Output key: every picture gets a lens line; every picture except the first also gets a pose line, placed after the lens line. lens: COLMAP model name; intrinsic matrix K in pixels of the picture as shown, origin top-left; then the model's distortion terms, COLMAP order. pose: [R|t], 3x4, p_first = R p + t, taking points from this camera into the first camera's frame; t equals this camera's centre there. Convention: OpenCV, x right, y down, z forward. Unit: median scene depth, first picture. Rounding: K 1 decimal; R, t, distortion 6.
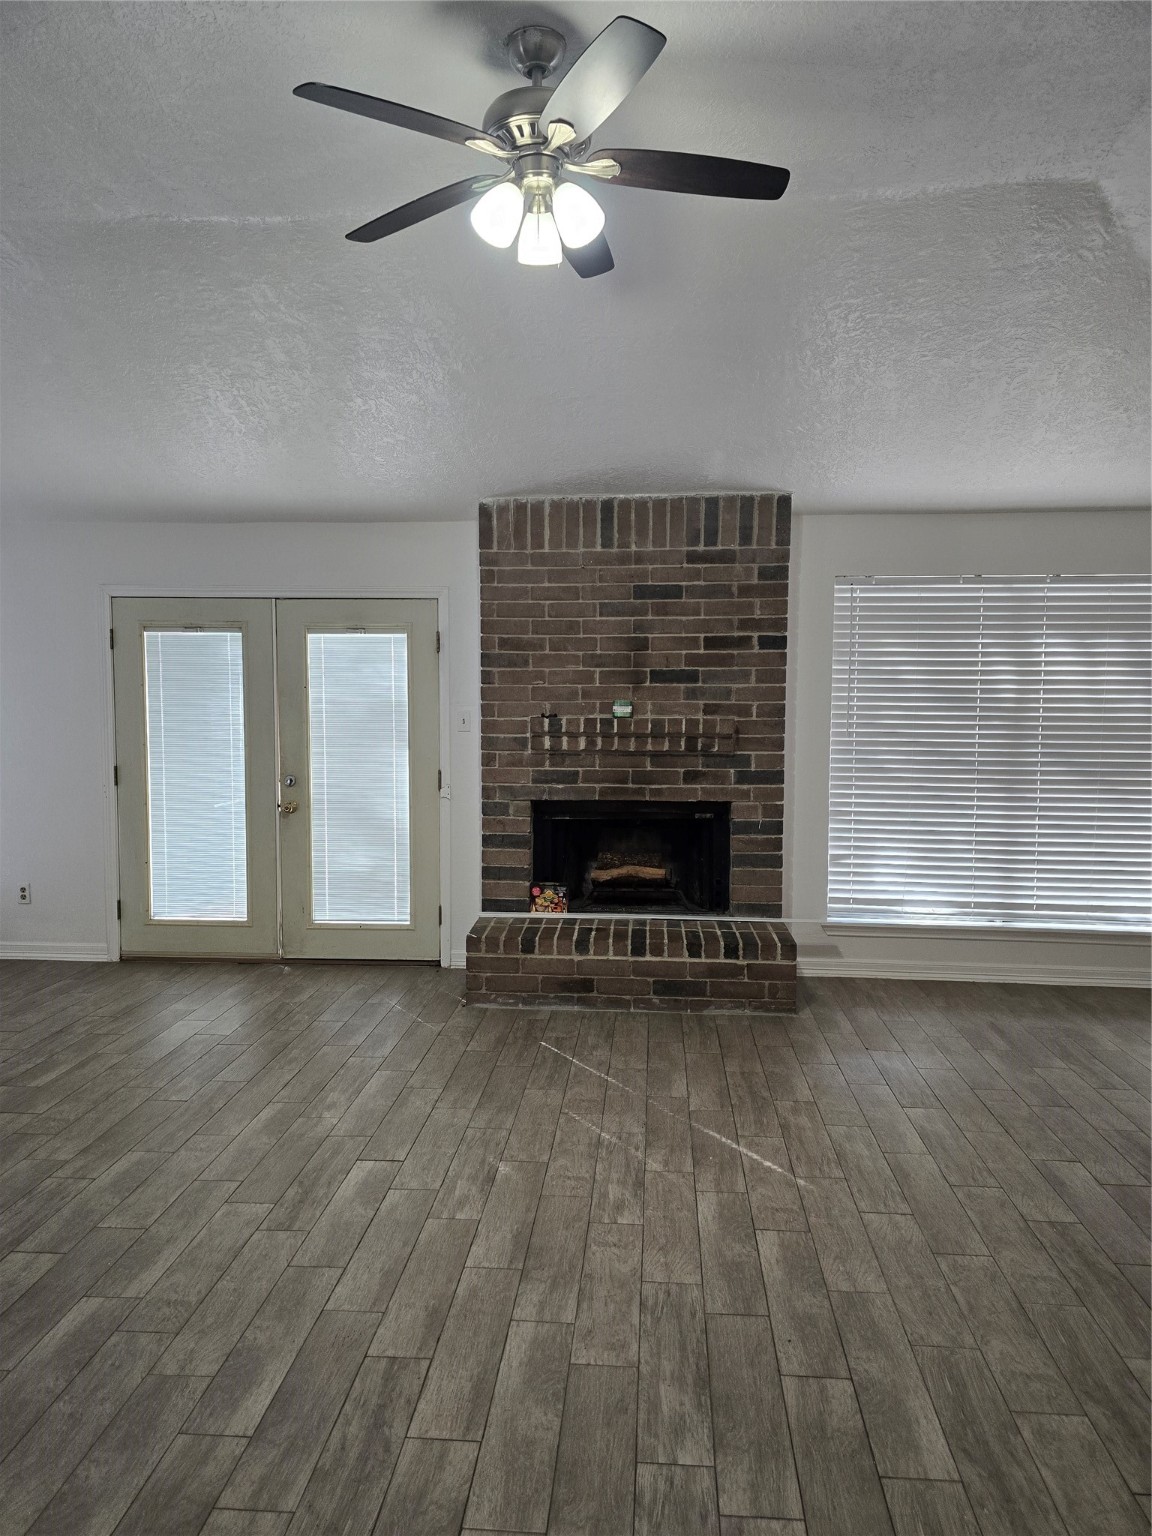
lens RADIAL K [[1025.5, 0, 574.3], [0, 1025.5, 773.6], [0, 0, 1]] dist [0.074920, -0.071648]
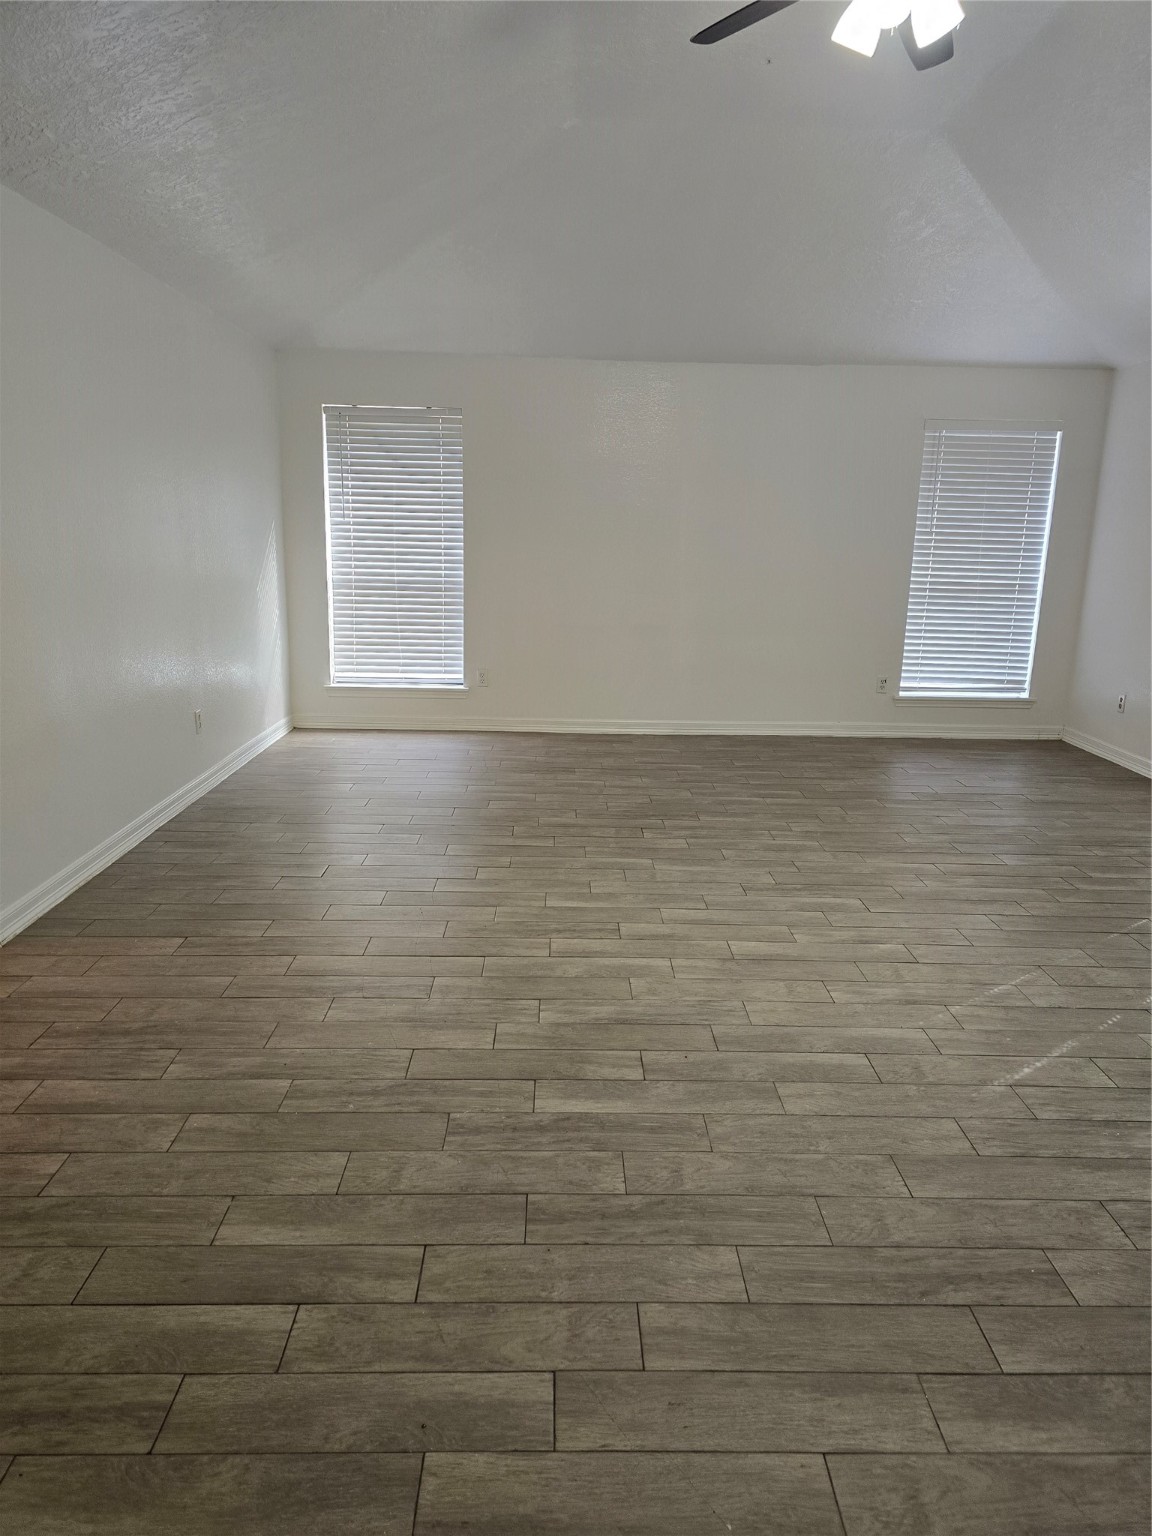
lens RADIAL K [[1025.5, 0, 585.8], [0, 1025.5, 770.7], [0, 0, 1]] dist [0.074920, -0.071648]
pose [[0.103675, 0.229487, -0.967774, 0.585552], [-0.099617, 0.970521, 0.219467, -0.004018], [0.989610, 0.073654, 0.123480, 0.342461]]
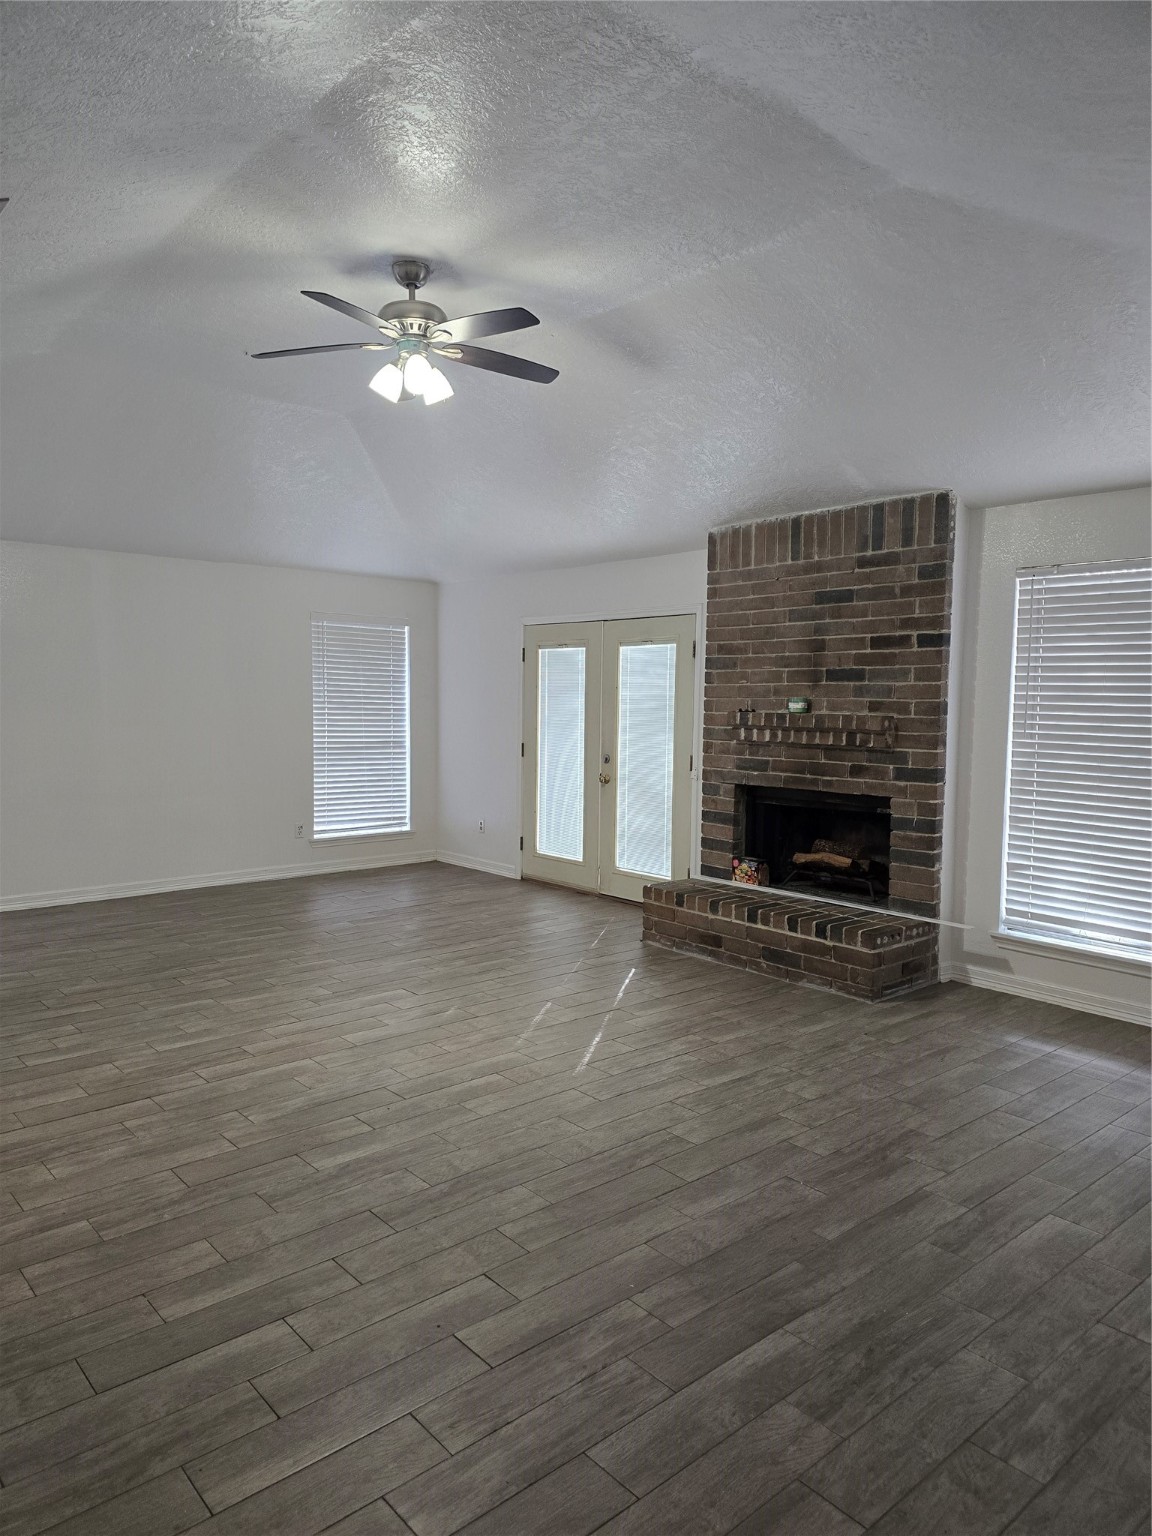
lens RADIAL K [[1025.5, 0, 574.8], [0, 1025.5, 770.4], [0, 0, 1]] dist [0.074920, -0.071648]
pose [[0.714142, 0.054785, -0.697854, 0.674038], [-0.063138, 0.997910, 0.013729, 0.006893], [0.697148, 0.034257, 0.716109, 0.044473]]
